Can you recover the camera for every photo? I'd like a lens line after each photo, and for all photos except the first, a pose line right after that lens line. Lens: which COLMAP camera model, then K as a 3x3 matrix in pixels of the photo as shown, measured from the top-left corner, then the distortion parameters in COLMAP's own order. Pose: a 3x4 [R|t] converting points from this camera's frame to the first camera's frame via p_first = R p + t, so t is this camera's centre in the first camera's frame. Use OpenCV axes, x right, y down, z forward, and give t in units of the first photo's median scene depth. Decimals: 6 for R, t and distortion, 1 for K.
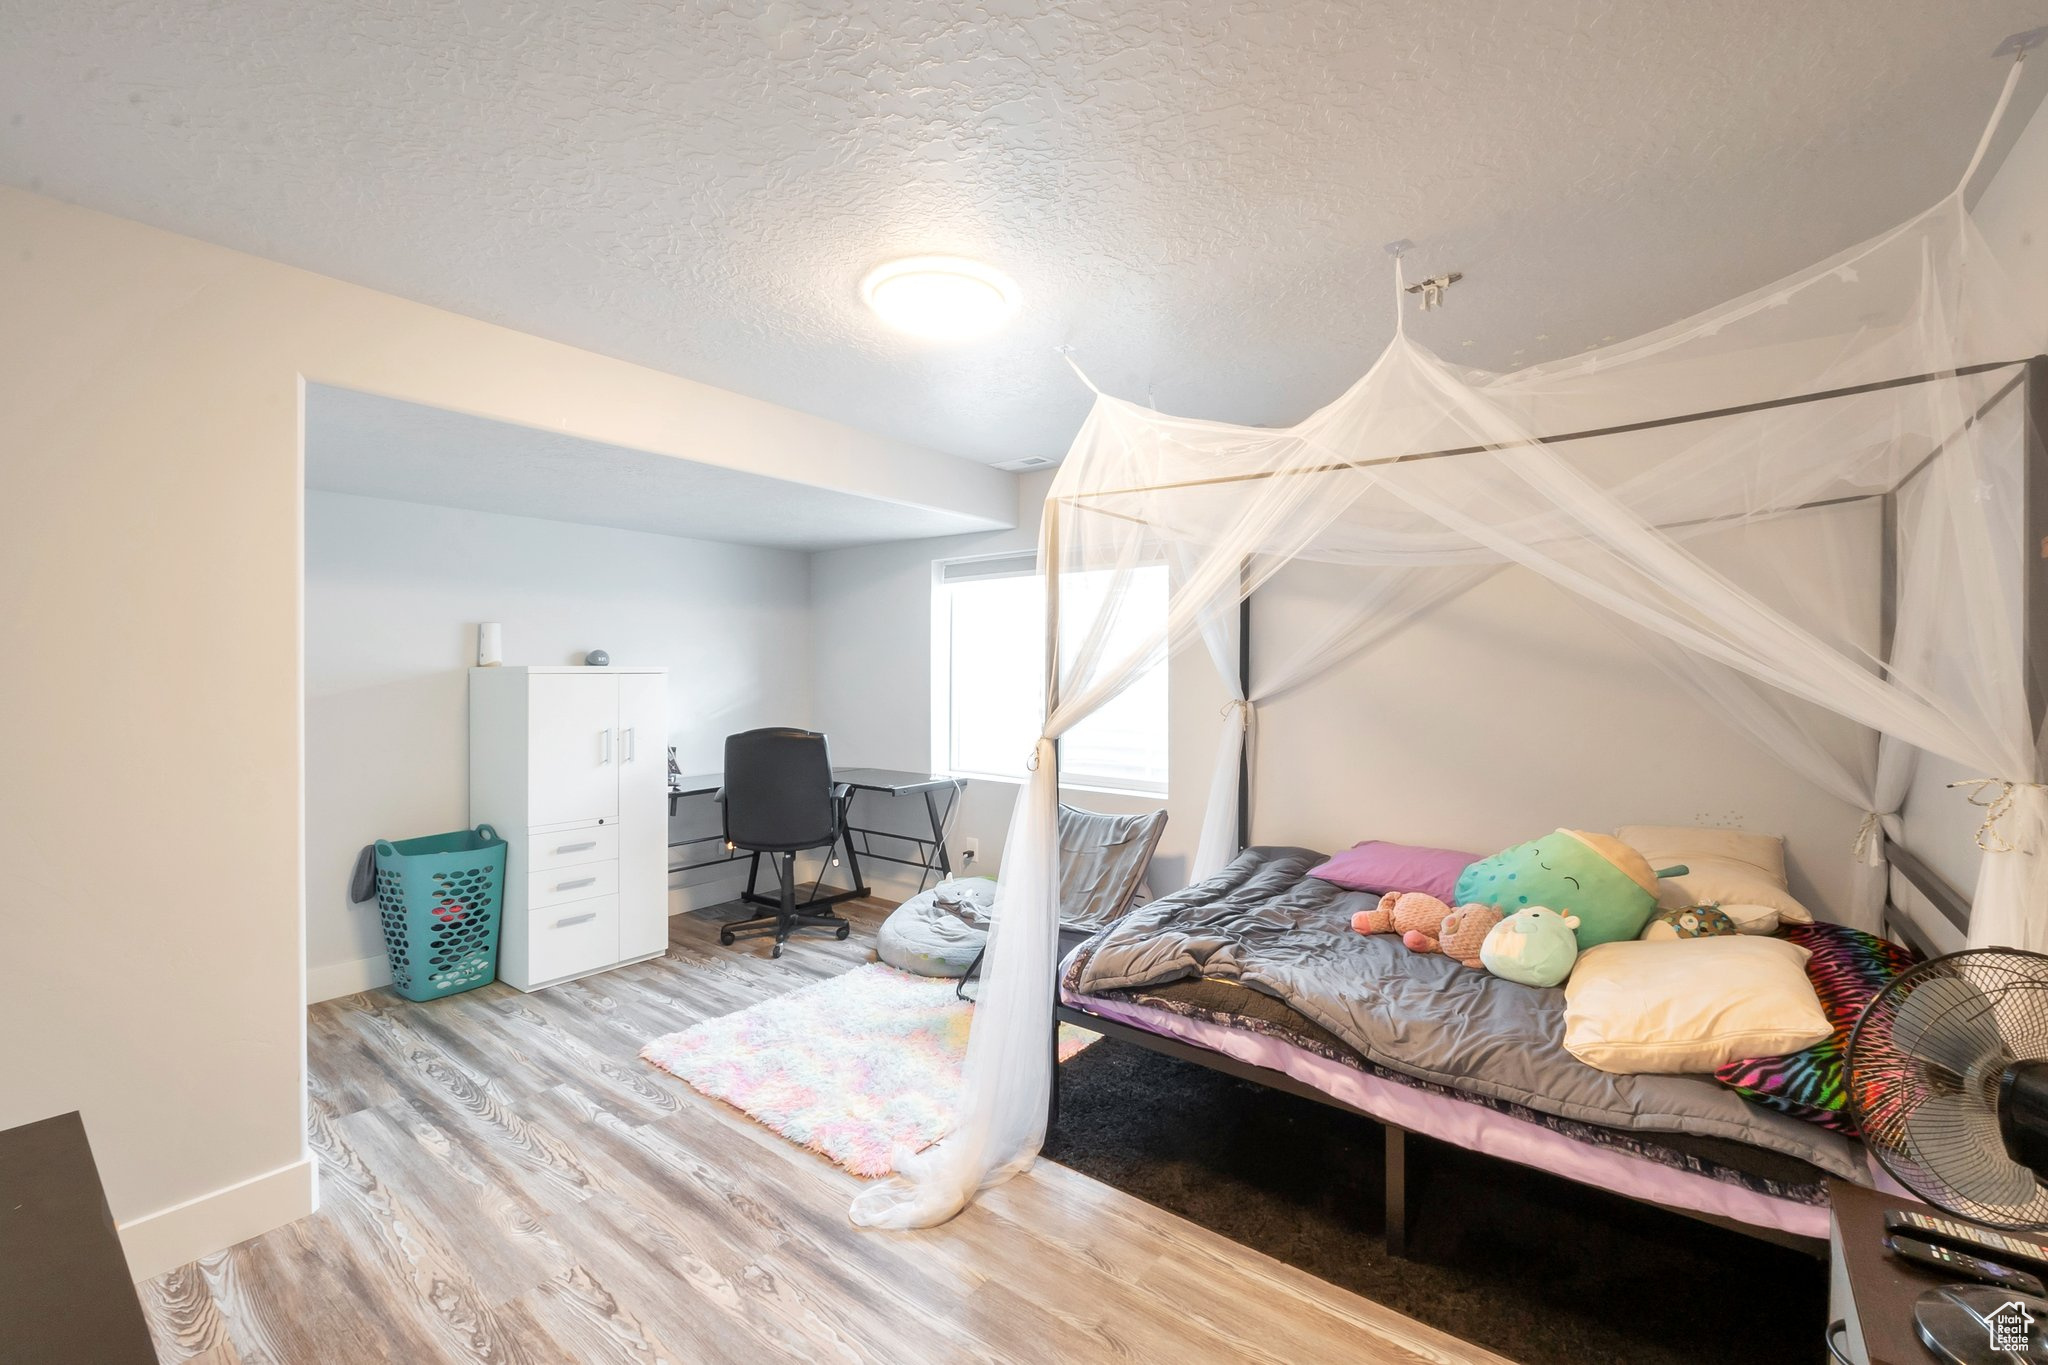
lens RADIAL K [[870.8, 0, 1016.7], [0, 870.8, 678.0], [0, 0, 1]] dist [-0.003400, 0.000557]
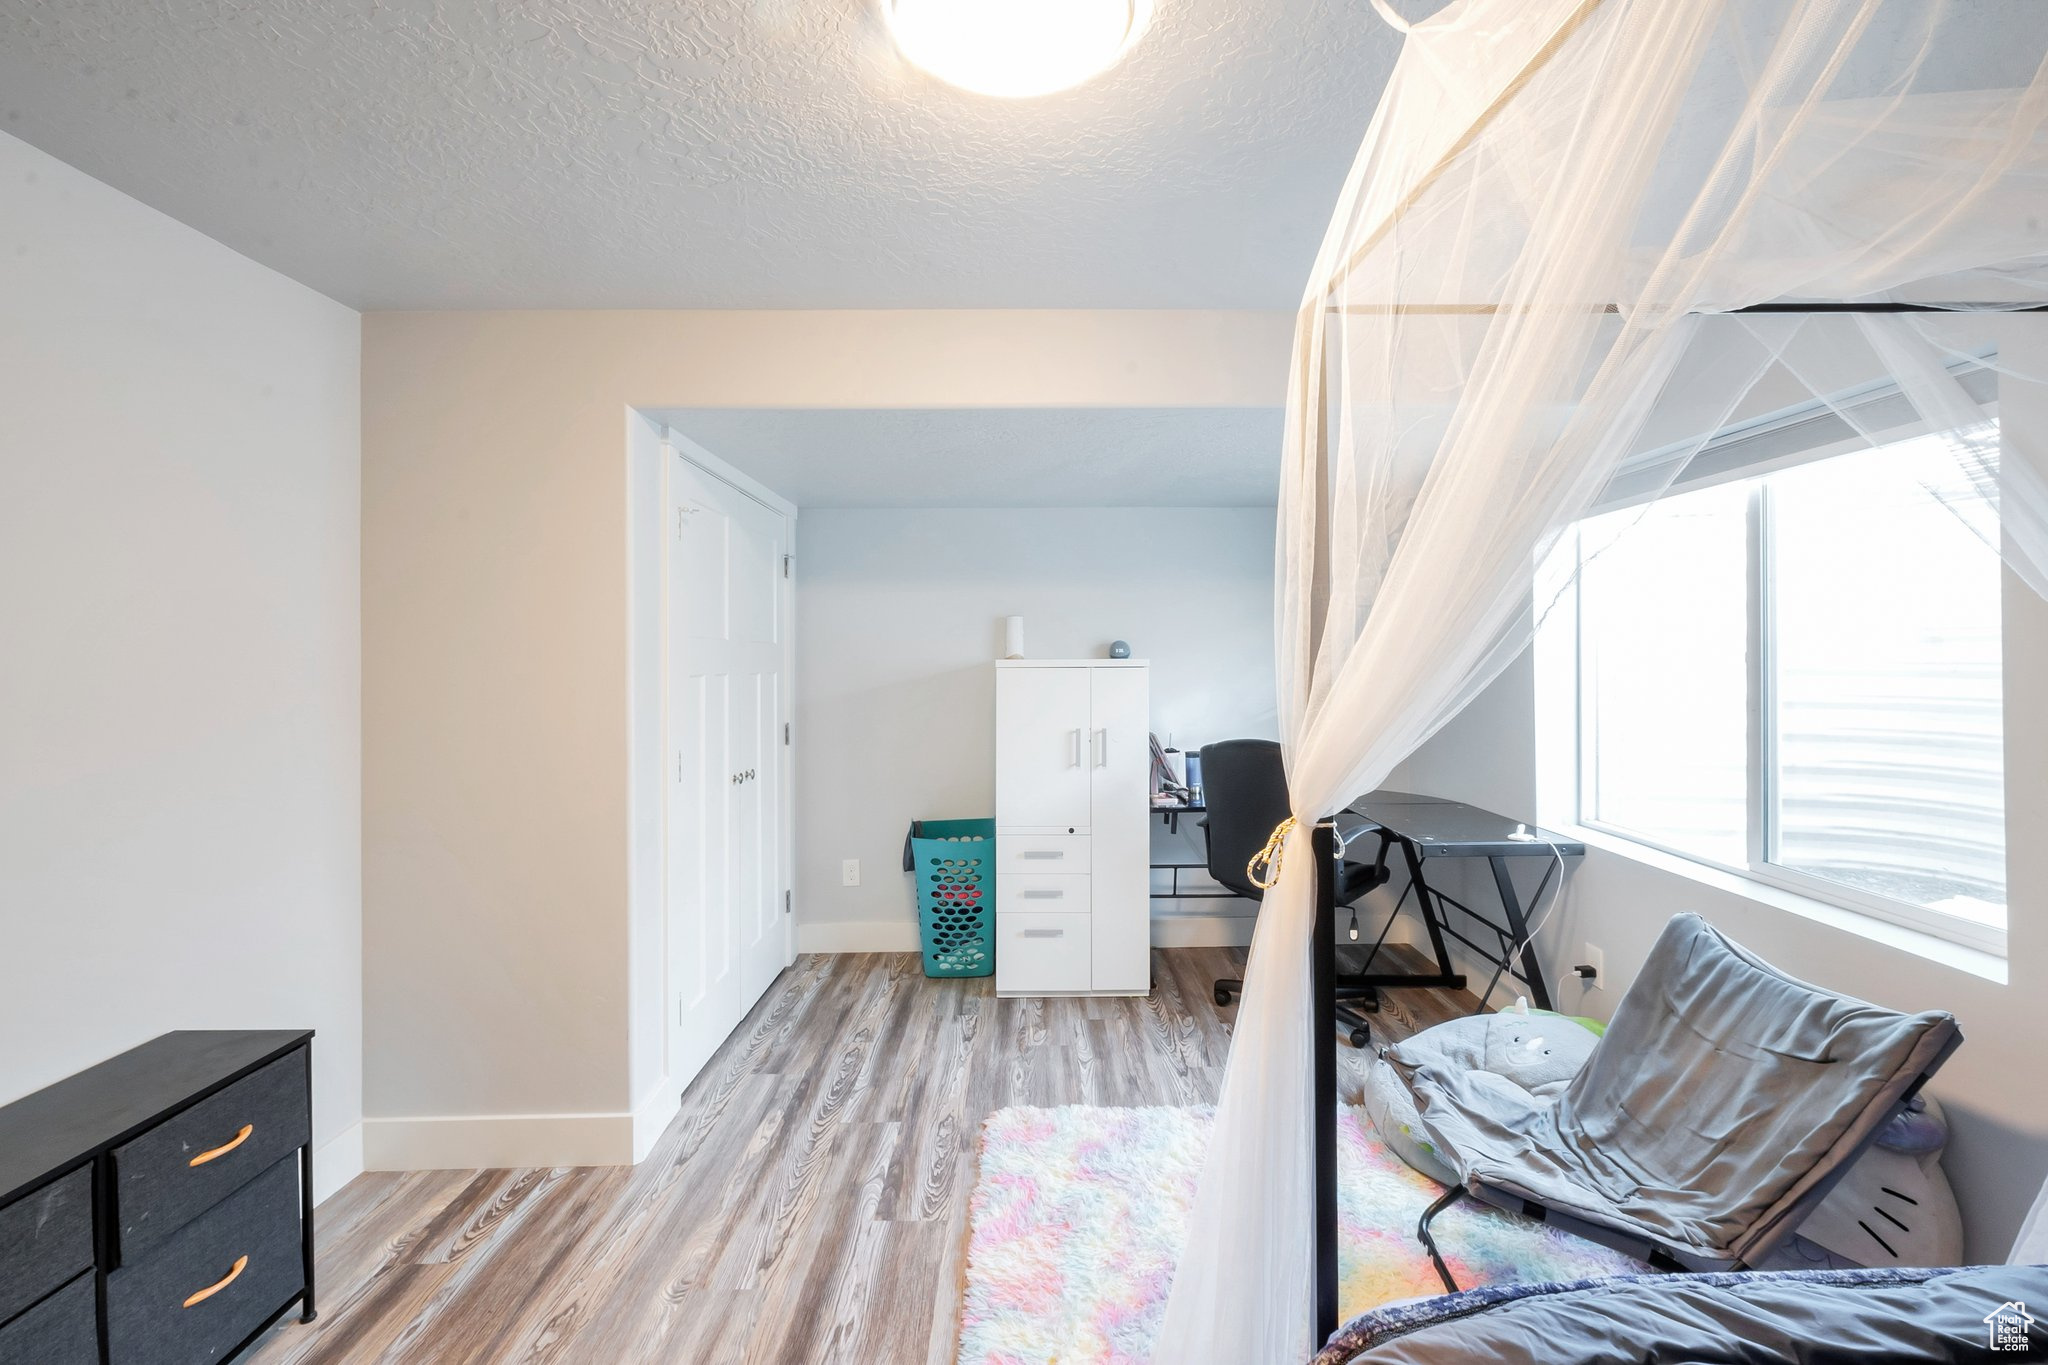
lens RADIAL K [[870.8, 0, 1039.8], [0, 870.8, 651.7], [0, 0, 1]] dist [-0.003400, 0.000557]
pose [[0.628198, -0.007191, -0.778020, 0.225491], [-0.001852, 0.999941, -0.010737, -0.012556], [0.778051, 0.008186, 0.628148, 0.430150]]
